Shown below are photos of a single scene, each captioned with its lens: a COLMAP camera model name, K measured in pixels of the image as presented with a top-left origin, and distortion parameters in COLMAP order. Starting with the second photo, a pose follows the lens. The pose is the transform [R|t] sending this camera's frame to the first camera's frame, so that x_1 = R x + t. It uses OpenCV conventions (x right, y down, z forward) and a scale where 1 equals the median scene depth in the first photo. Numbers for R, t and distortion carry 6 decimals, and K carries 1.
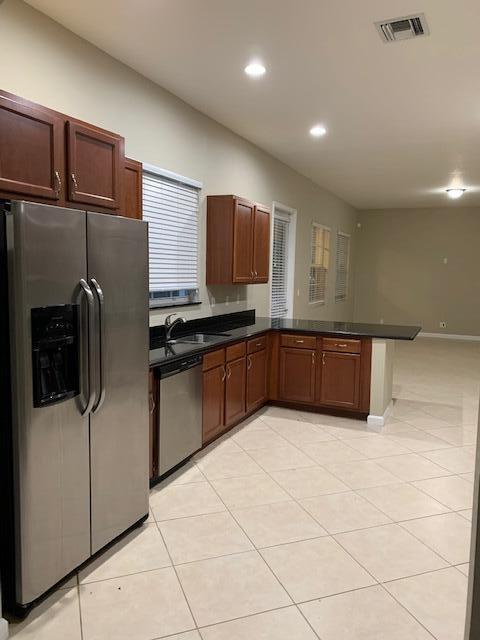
lens RADIAL K [[487.7, 0, 239.0], [0, 487.7, 316.9], [0, 0, 1]] dist [0.037683, -0.036466]
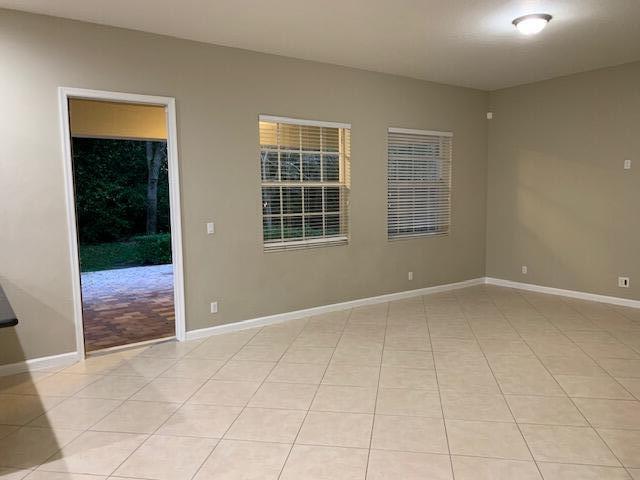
lens RADIAL K [[487.7, 0, 323.8], [0, 487.7, 239.9], [0, 0, 1]] dist [0.037683, -0.036466]
pose [[0.873842, 0.018287, -0.485866, 0.926154], [-0.017559, 0.999828, 0.006050, -0.066727], [0.485893, 0.003244, 0.874012, 0.831397]]
